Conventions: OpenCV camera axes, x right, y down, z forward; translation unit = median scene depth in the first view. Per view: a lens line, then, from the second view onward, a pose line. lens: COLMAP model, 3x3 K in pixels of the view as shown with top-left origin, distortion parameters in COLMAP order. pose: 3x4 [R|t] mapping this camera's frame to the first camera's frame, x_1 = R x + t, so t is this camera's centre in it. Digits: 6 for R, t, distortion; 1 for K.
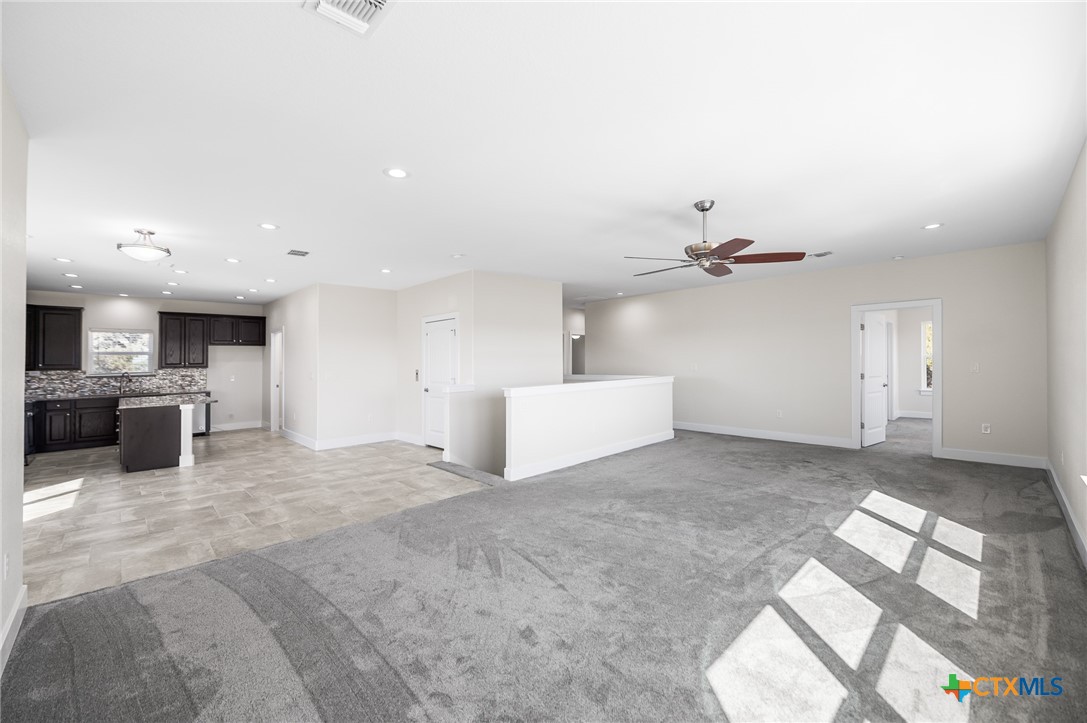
lens RADIAL K [[433.3, 0, 534.6], [0, 433.3, 351.5], [0, 0, 1]] dist [0.000921, -0.005394]
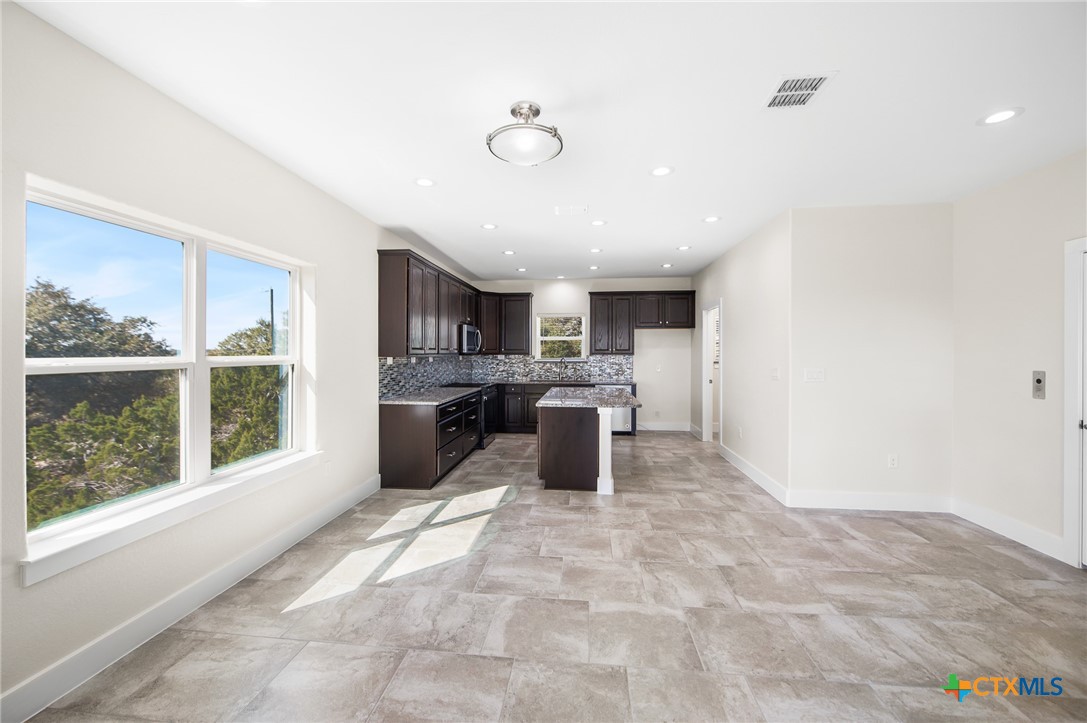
lens RADIAL K [[433.3, 0, 534.6], [0, 433.3, 351.5], [0, 0, 1]] dist [0.000921, -0.005394]
pose [[0.634686, 0.016068, -0.772603, -0.245167], [0.007773, 0.999601, 0.027174, 0.006877], [0.772731, -0.023252, 0.634308, 0.343364]]
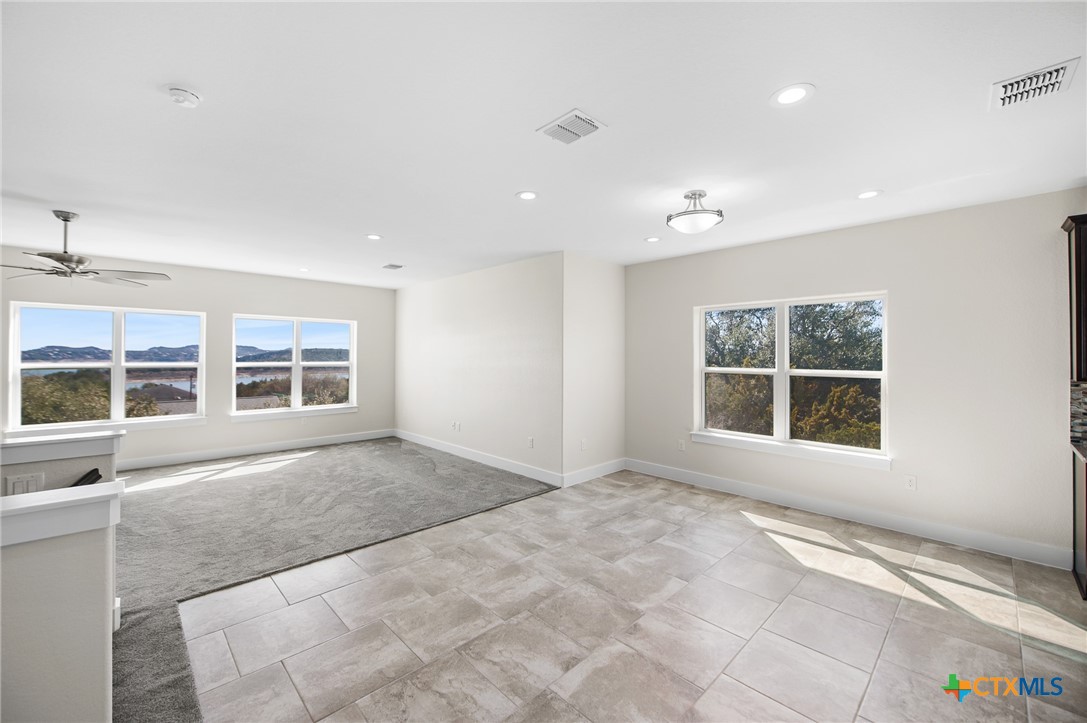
lens RADIAL K [[433.3, 0, 534.6], [0, 433.3, 351.5], [0, 0, 1]] dist [0.000921, -0.005394]
pose [[-0.999878, 0.012346, 0.009600, -0.331571], [0.012019, 0.999371, -0.033349, 0.009720], [-0.010006, -0.033230, -0.999398, 0.927098]]
